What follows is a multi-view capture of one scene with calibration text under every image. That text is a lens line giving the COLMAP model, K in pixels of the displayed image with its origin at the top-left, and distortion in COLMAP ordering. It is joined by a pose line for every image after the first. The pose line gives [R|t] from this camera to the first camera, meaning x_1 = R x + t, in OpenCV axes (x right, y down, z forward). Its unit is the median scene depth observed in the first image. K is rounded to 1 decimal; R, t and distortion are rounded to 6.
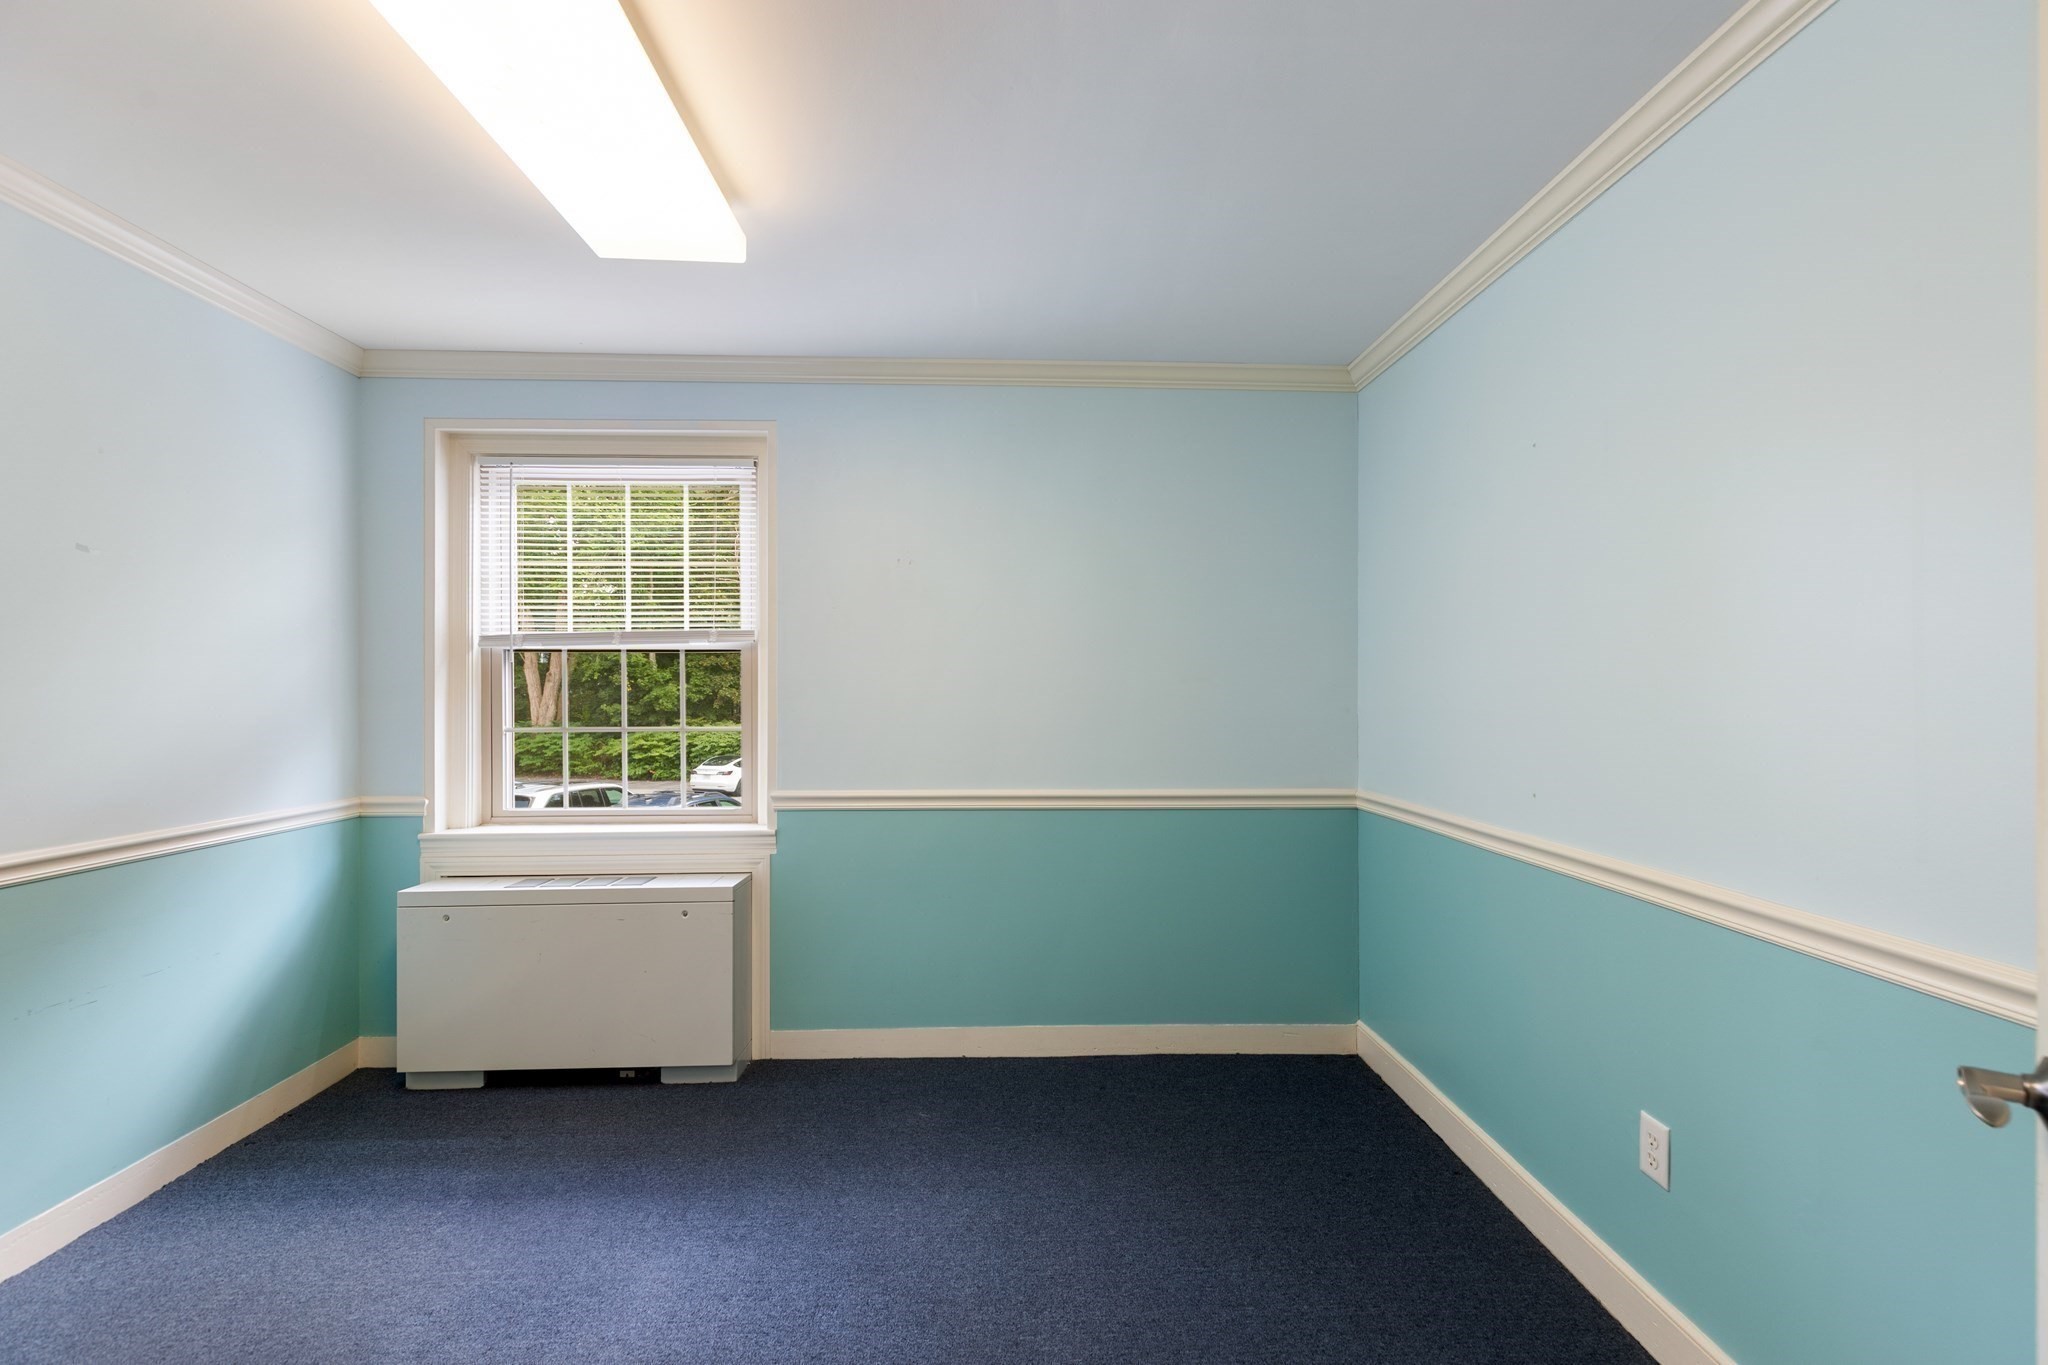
lens RADIAL K [[917.0, 0, 1024.0], [0, 917.0, 682.5], [0, 0, 1]] dist [0.005109, -0.000501]
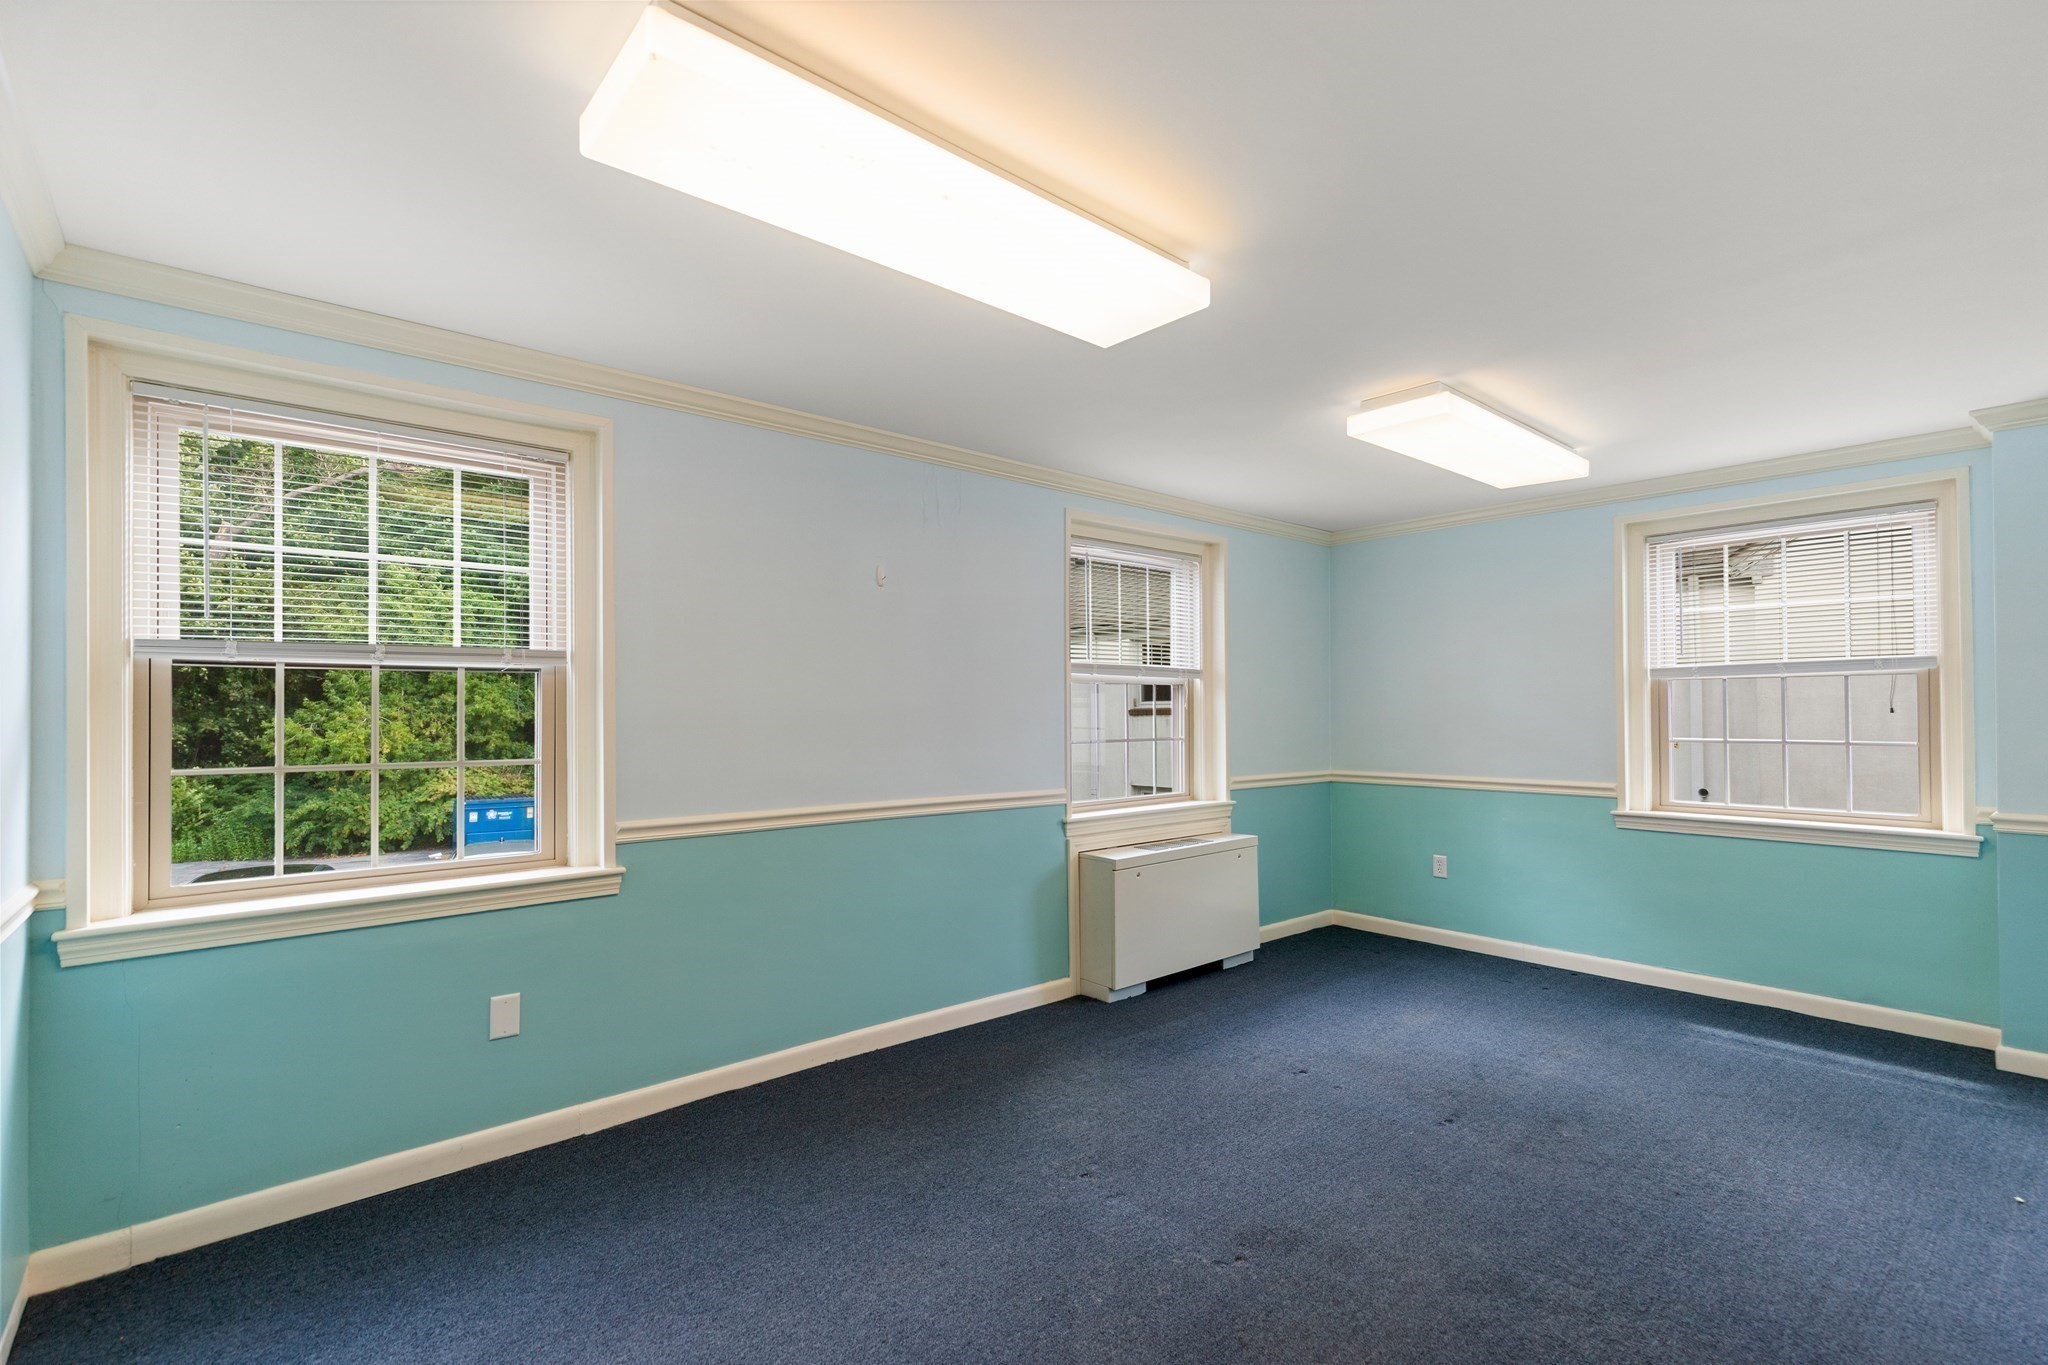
lens RADIAL K [[941.6, 0, 1030.6], [0, 941.6, 711.2], [0, 0, 1]] dist [0.002777, -0.000394]
pose [[0.749171, -0.004810, 0.662359, -0.587691], [0.001064, 0.999981, 0.006058, -0.000444], [-0.662376, -0.003834, 0.749162, 0.015397]]
